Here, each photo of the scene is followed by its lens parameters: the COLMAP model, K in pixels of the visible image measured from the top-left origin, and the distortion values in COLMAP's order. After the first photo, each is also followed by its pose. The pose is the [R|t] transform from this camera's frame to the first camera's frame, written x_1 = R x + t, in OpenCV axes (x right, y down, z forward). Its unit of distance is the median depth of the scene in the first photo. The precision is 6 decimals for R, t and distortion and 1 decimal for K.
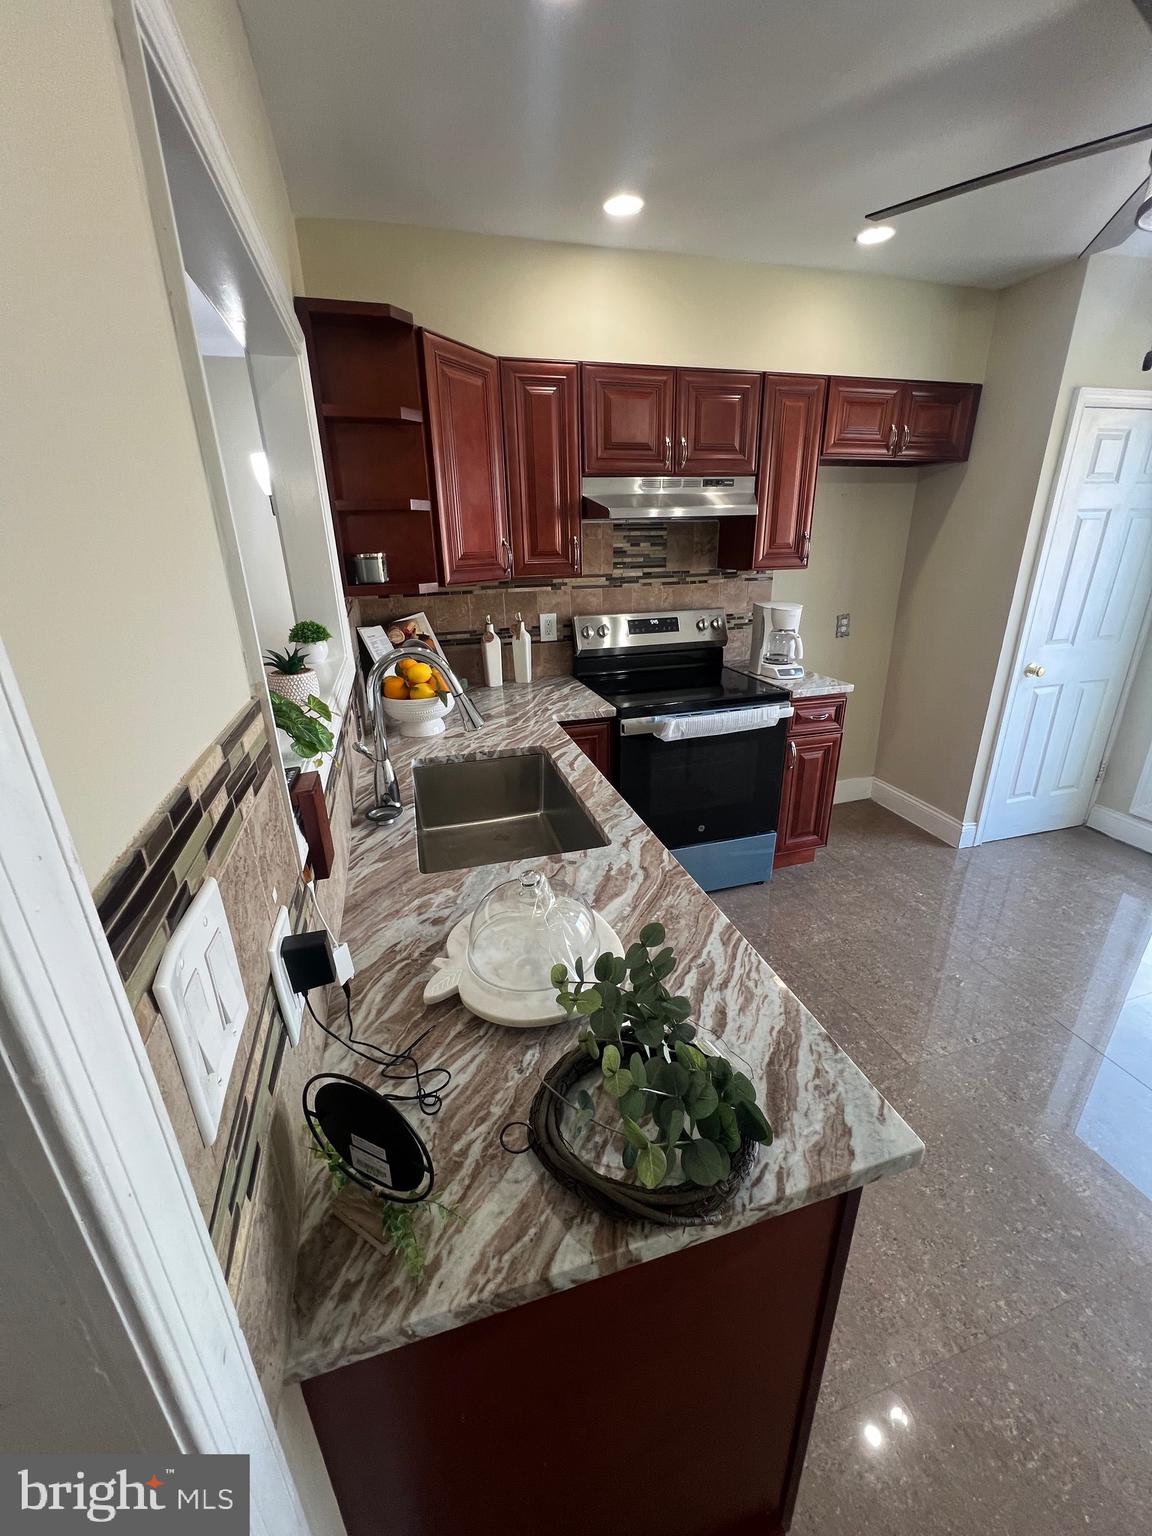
lens RADIAL K [[615.4, 0, 581.2], [0, 615.4, 765.4], [0, 0, 1]] dist [-0.000173, -0.000247]
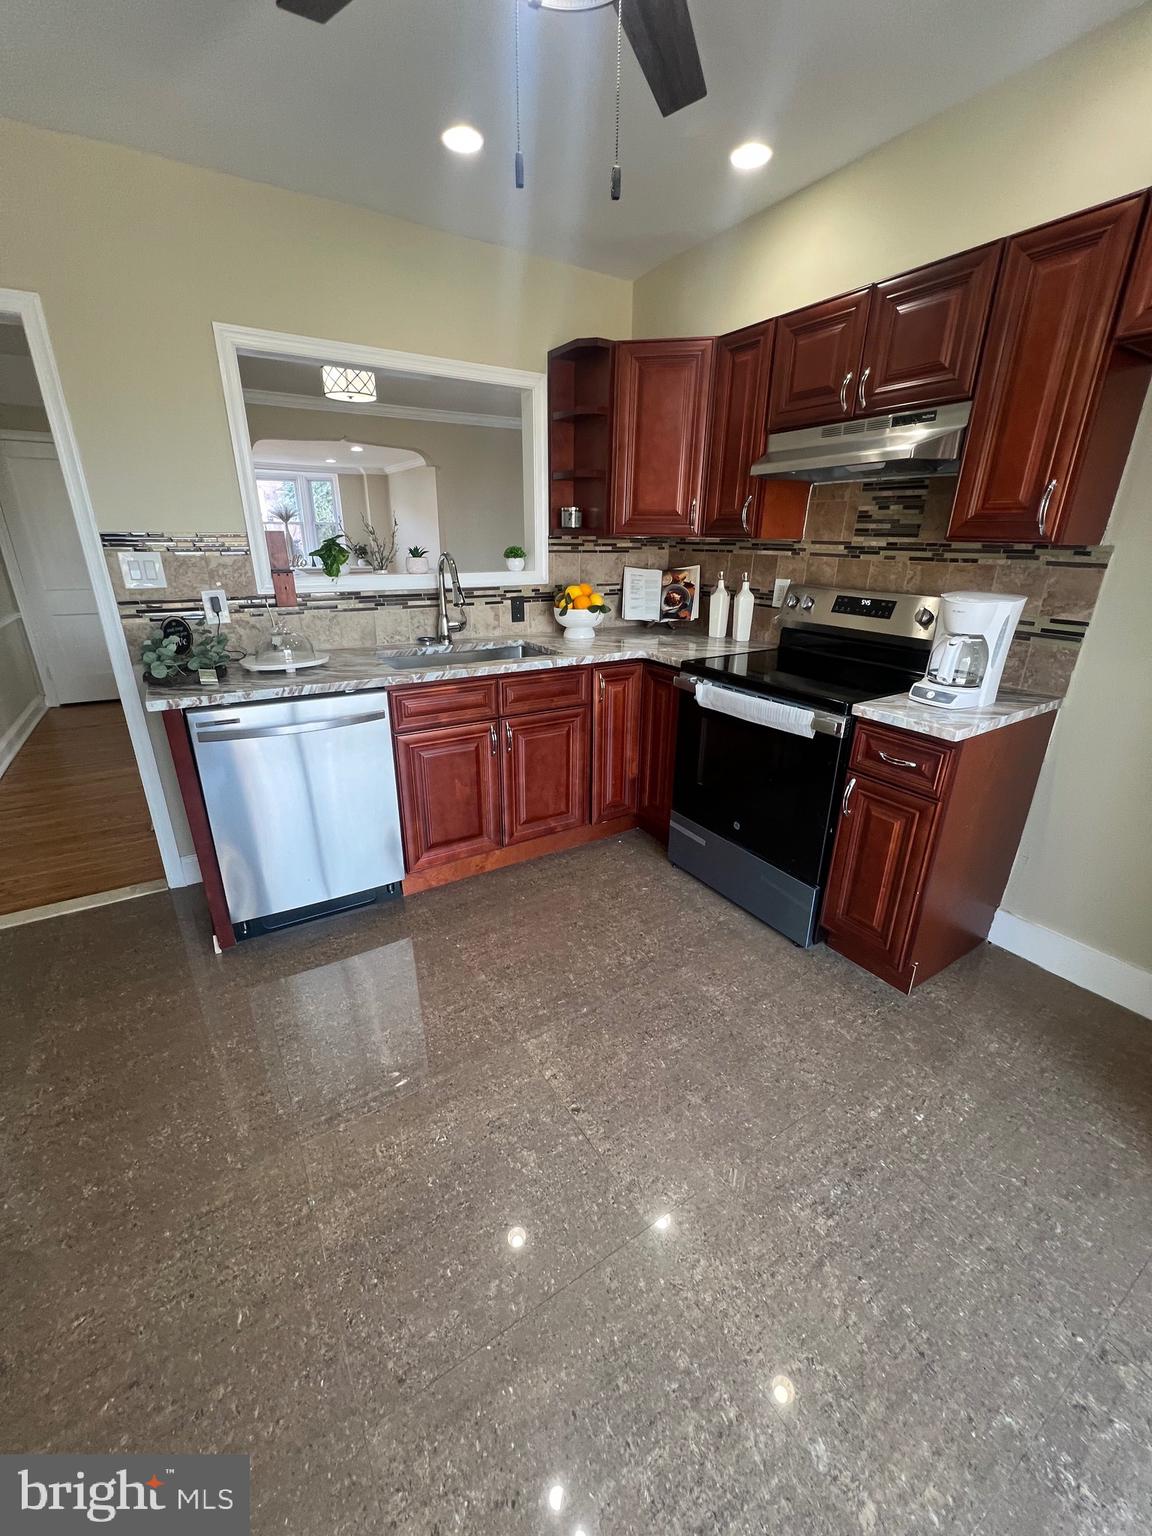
lens RADIAL K [[615.4, 0, 581.2], [0, 615.4, 765.4], [0, 0, 1]] dist [-0.000173, -0.000247]
pose [[0.267309, 0.359100, -0.894199, 0.844312], [-0.356795, 0.898896, 0.254327, -0.113823], [0.895122, 0.251062, 0.368409, 0.422658]]
